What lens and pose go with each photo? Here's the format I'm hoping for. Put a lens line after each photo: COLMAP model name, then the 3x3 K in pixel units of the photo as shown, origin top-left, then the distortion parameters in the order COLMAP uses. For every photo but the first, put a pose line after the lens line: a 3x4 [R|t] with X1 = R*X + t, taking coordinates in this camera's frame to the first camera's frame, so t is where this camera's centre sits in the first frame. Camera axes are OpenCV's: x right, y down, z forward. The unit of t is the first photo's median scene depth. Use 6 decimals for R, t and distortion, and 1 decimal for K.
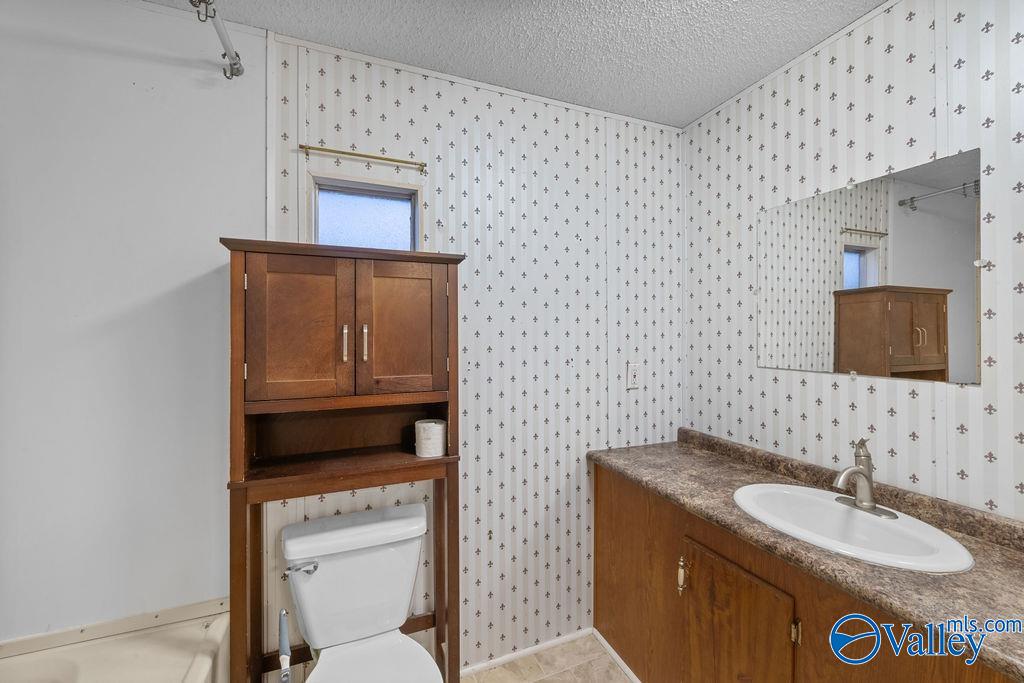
lens RADIAL K [[405.8, 0, 516.9], [0, 405.8, 335.6], [0, 0, 1]] dist [-0.004317, 0.000573]
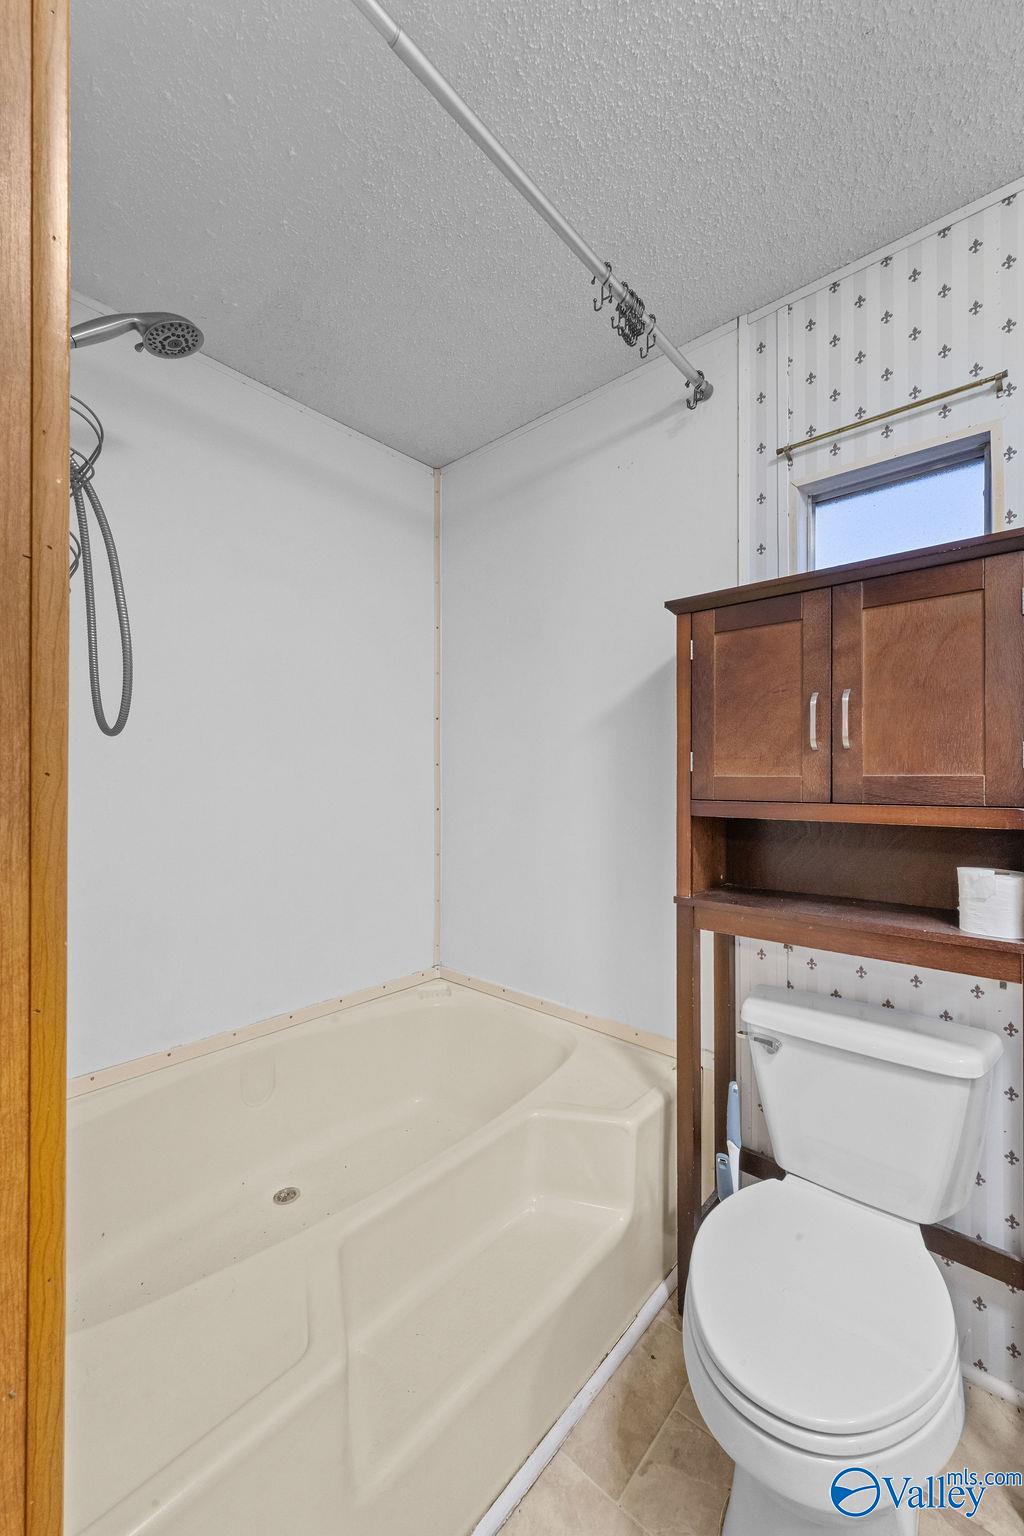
lens RADIAL K [[608.7, 0, 517.5], [0, 608.7, 776.0], [0, 0, 1]] dist [-0.004317, 0.000573]
pose [[0.447136, 0.000874, -0.894465, 0.224296], [0.004834, 0.999983, 0.003393, 0.097147], [0.894453, -0.005841, 0.447124, 0.134172]]
